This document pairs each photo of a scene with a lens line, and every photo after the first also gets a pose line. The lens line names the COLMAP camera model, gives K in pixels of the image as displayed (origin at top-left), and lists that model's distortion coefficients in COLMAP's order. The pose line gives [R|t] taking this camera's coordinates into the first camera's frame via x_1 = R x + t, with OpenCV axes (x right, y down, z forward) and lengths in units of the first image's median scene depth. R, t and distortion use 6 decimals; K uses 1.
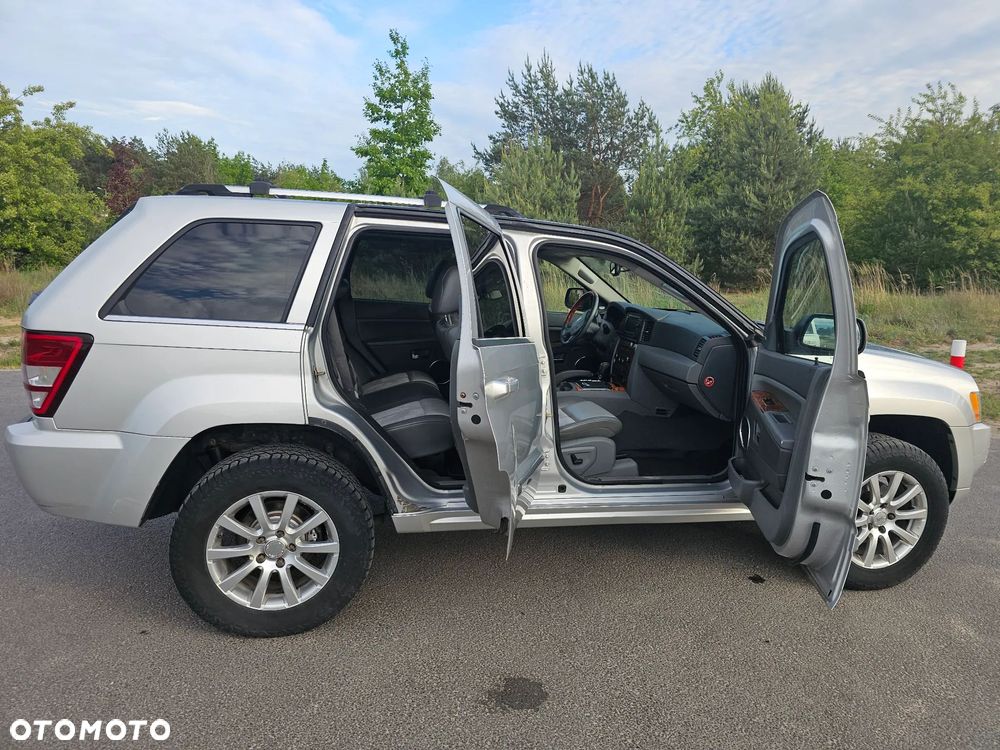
lens RADIAL K [[681.3, 0, 494.9], [0, 681.3, 370.0], [0, 0, 1]] dist [0.066199, -0.064847]
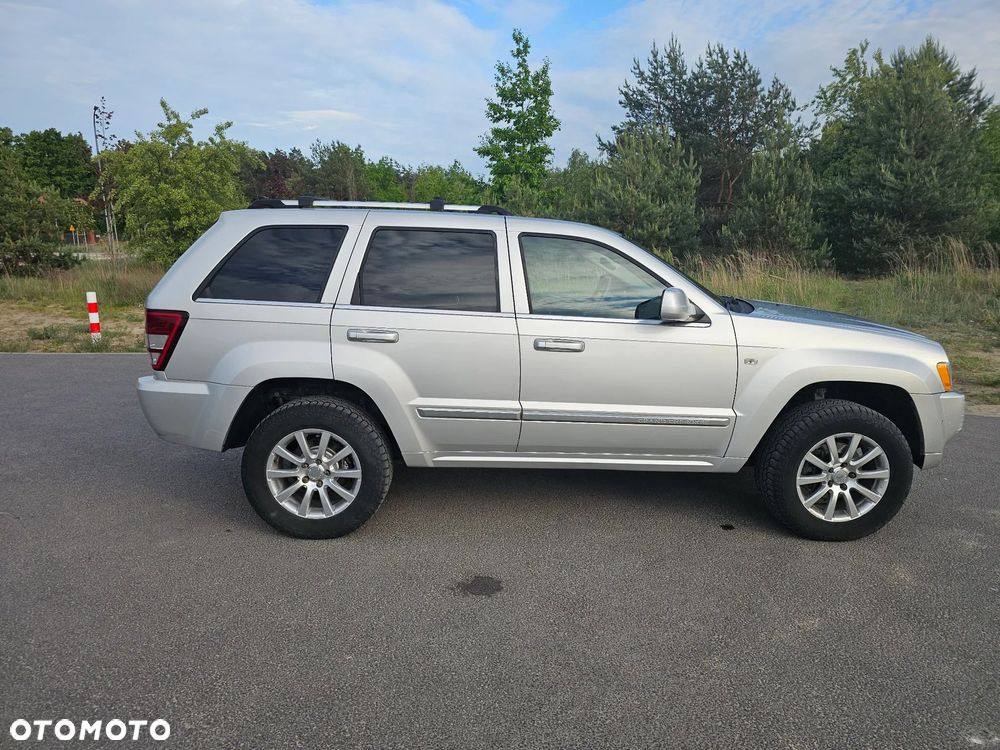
lens RADIAL K [[676.4, 0, 490.0], [0, 676.4, 379.4], [0, 0, 1]] dist [0.069643, -0.062004]
pose [[0.979388, 0.010762, -0.201701, 0.028563], [-0.005989, 0.999688, 0.024258, 0.004571], [0.201899, -0.022550, 0.979147, -0.022800]]
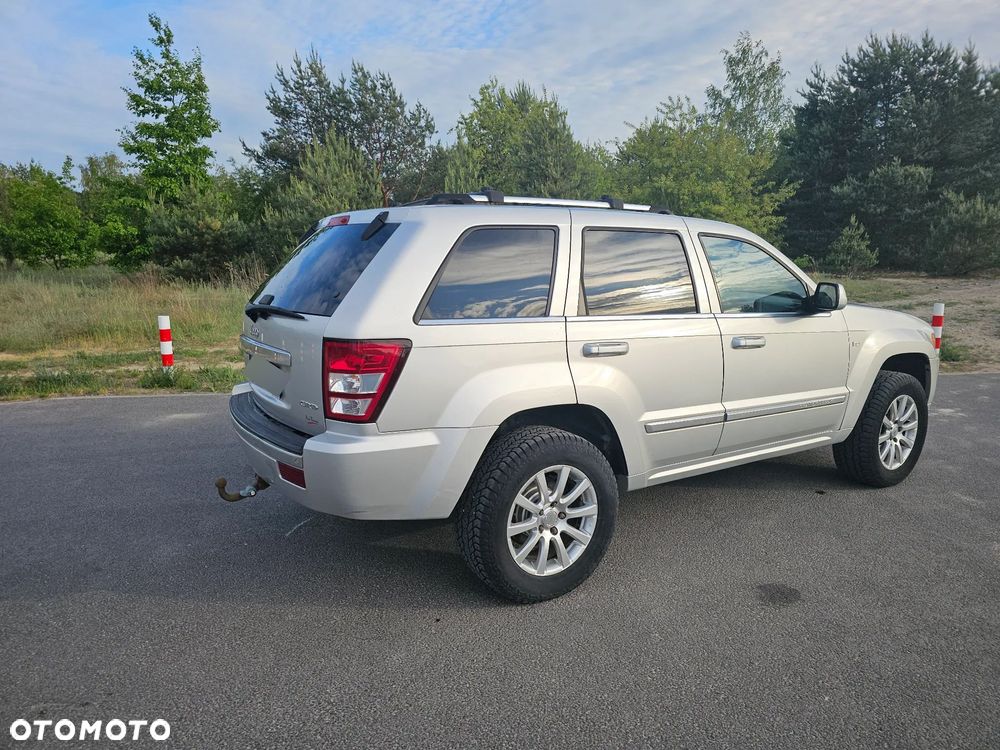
lens RADIAL K [[681.3, 0, 494.9], [0, 681.3, 370.0], [0, 0, 1]] dist [0.066199, -0.064847]
pose [[0.937877, -0.100267, 0.332166, -0.077277], [0.099478, 0.994850, 0.019426, -0.001176], [-0.332403, 0.014824, 0.943021, -0.002395]]
